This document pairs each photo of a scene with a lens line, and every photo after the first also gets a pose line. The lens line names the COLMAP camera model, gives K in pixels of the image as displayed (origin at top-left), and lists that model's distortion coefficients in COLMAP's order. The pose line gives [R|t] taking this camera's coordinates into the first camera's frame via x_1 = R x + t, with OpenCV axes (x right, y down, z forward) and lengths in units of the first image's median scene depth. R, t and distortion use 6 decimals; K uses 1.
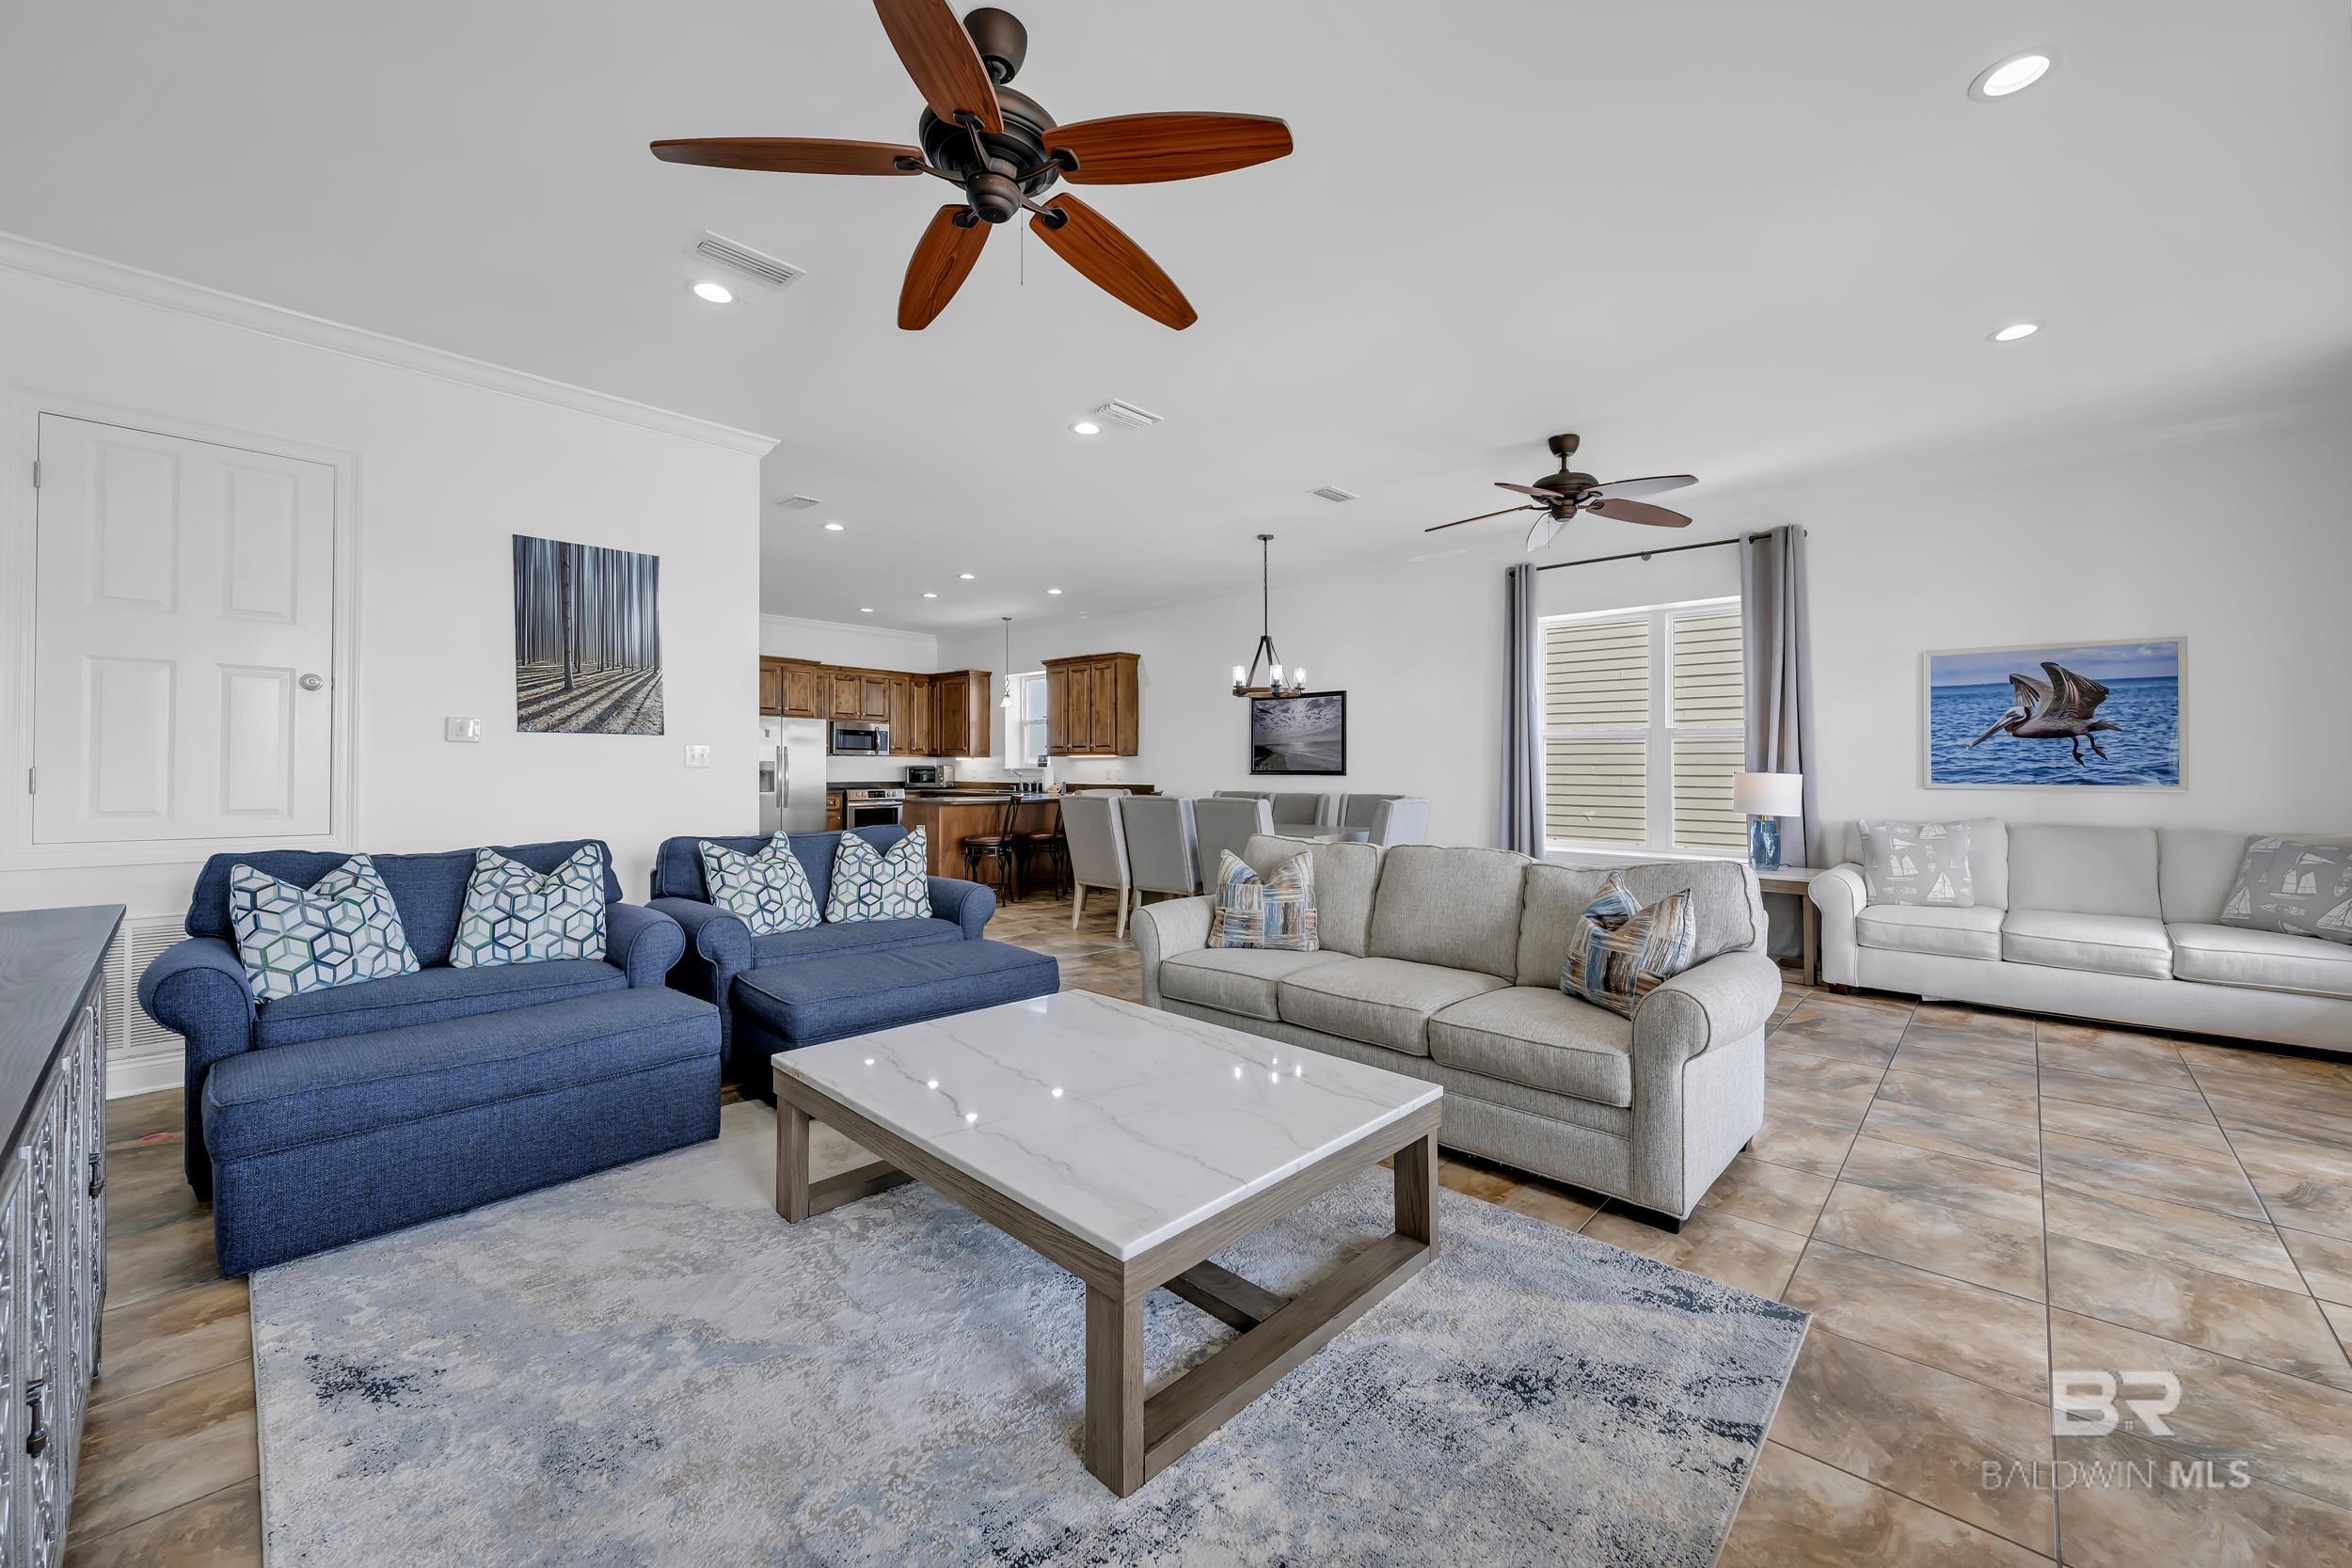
lens RADIAL K [[915.2, 0, 1180.0], [0, 915.2, 770.5], [0, 0, 1]] dist [0.001607, 0.000630]
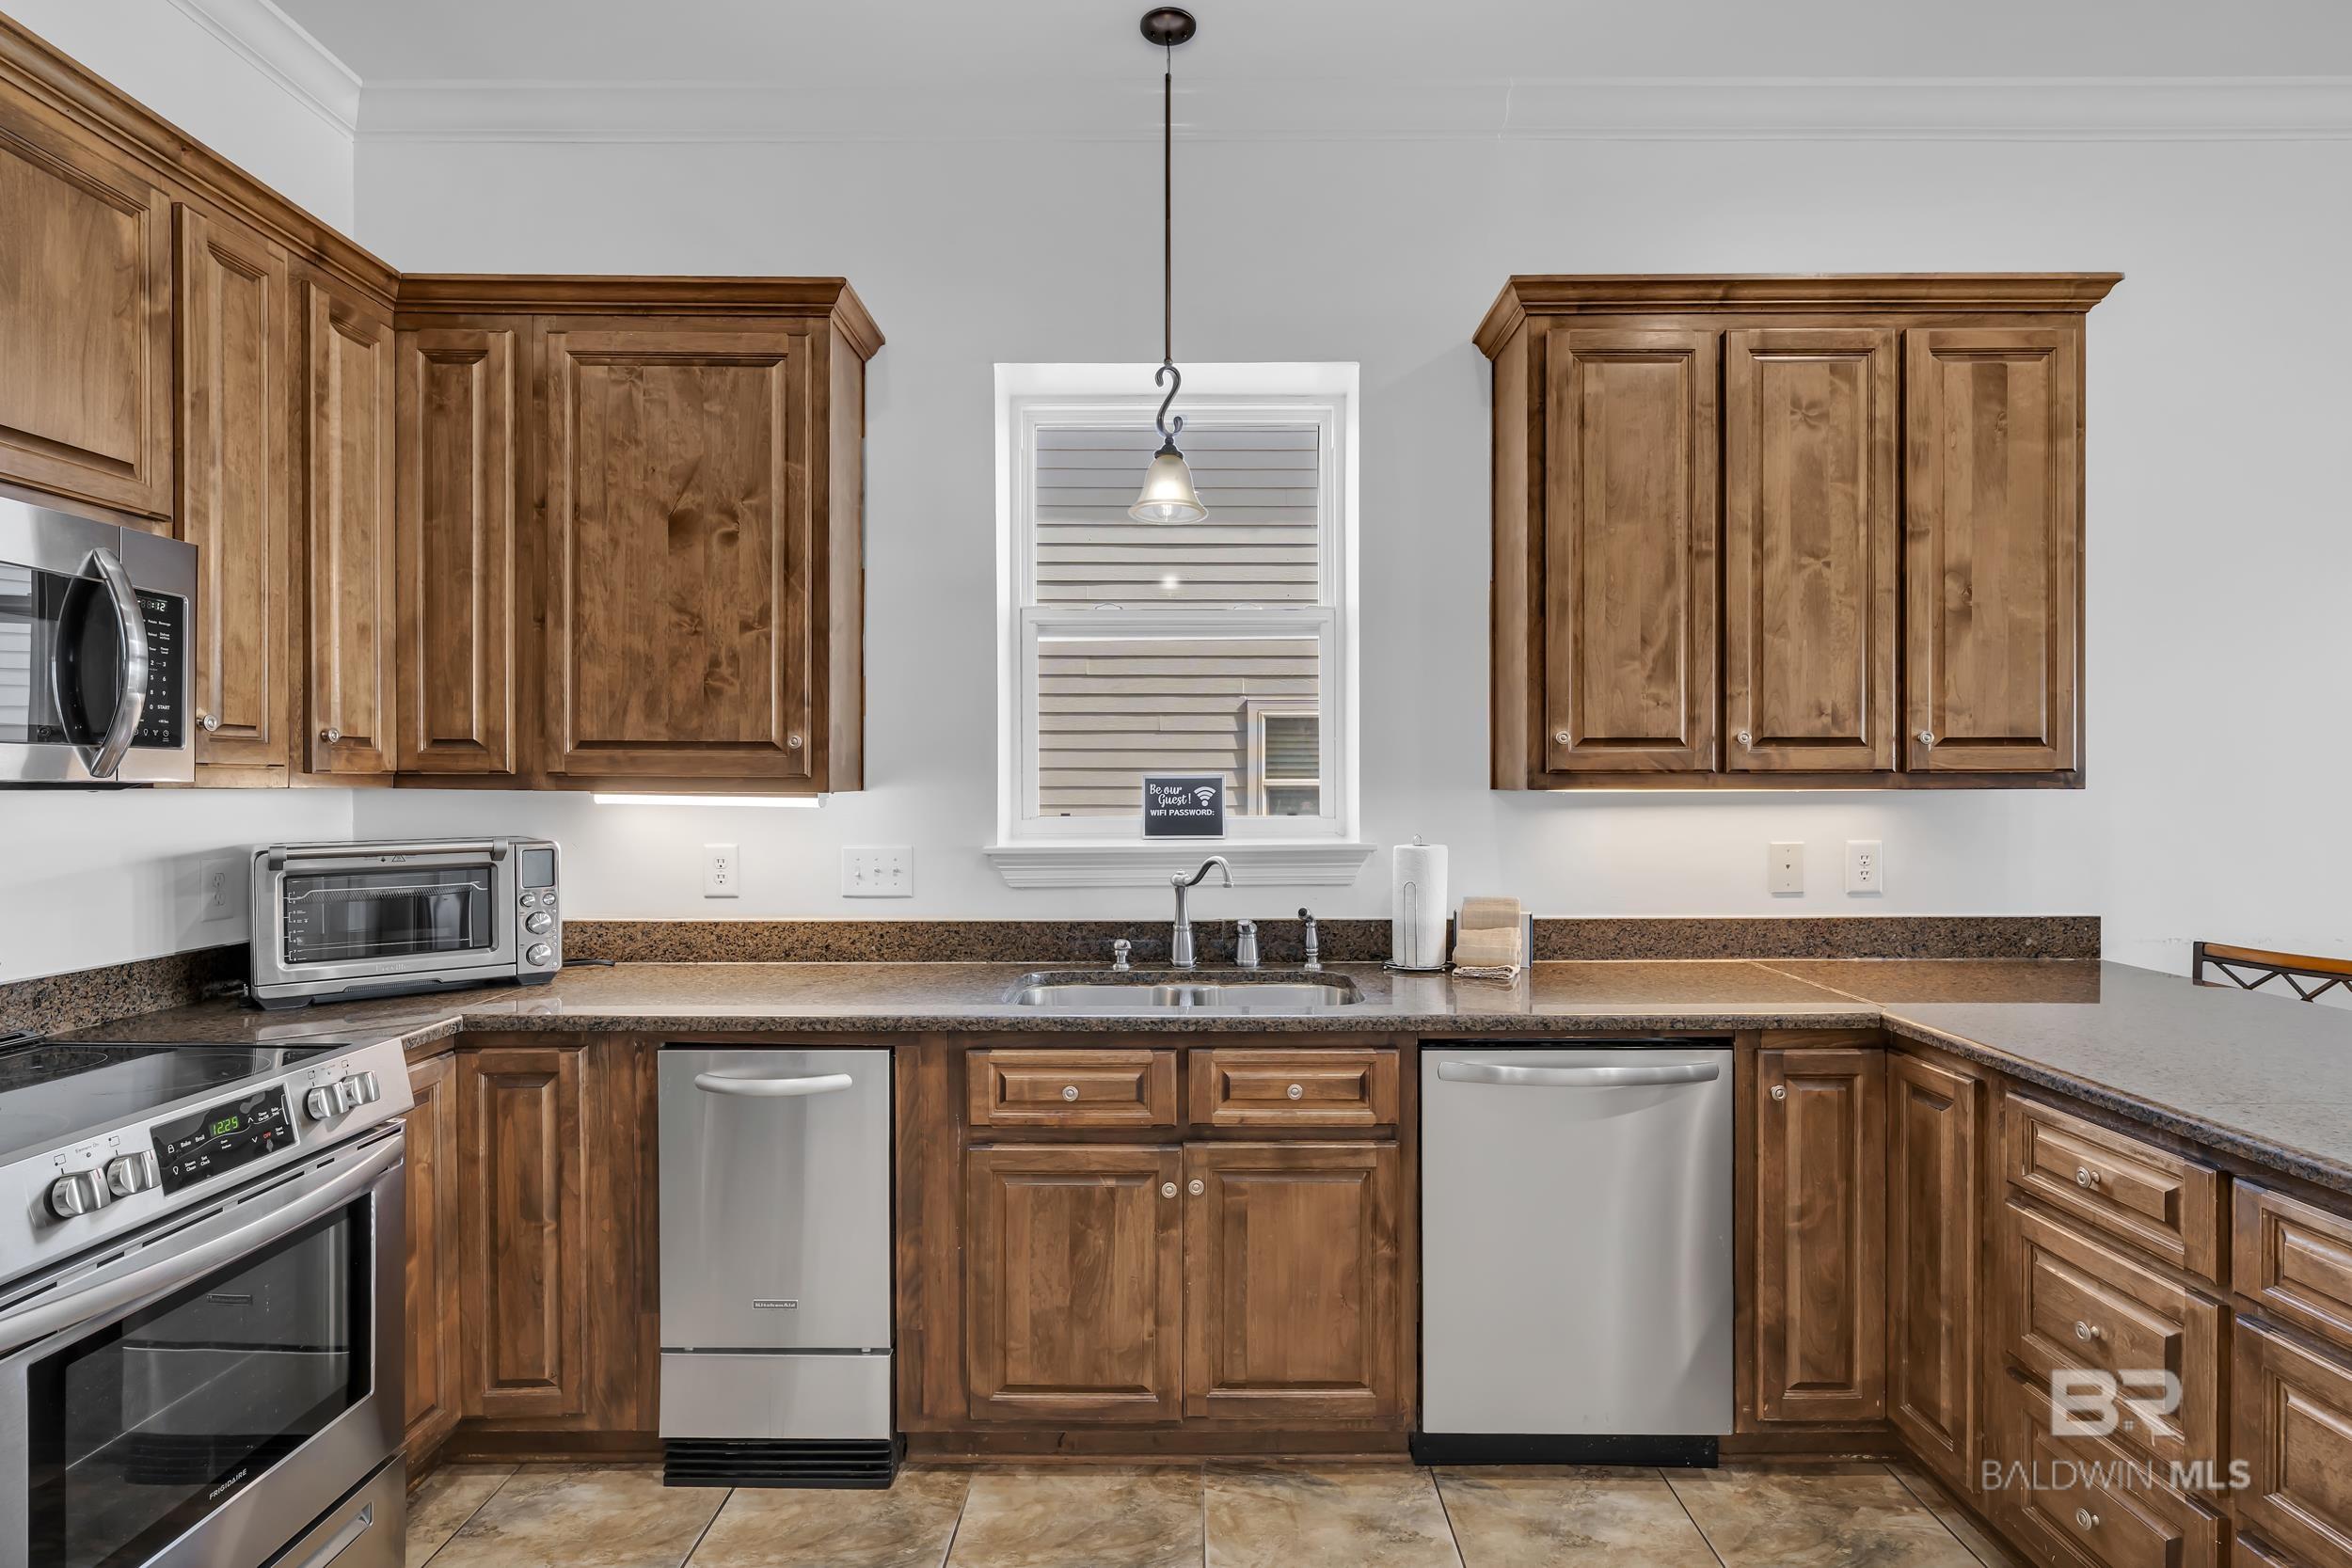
lens RADIAL K [[1142.5, 0, 1173.3], [0, 1142.5, 794.4], [0, 0, 1]] dist [0.015033, 0.000239]
pose [[0.736018, -0.005097, 0.676942, -0.317521], [0.002546, 0.999985, 0.004761, -0.014308], [-0.676957, -0.001781, 0.736021, 0.768594]]
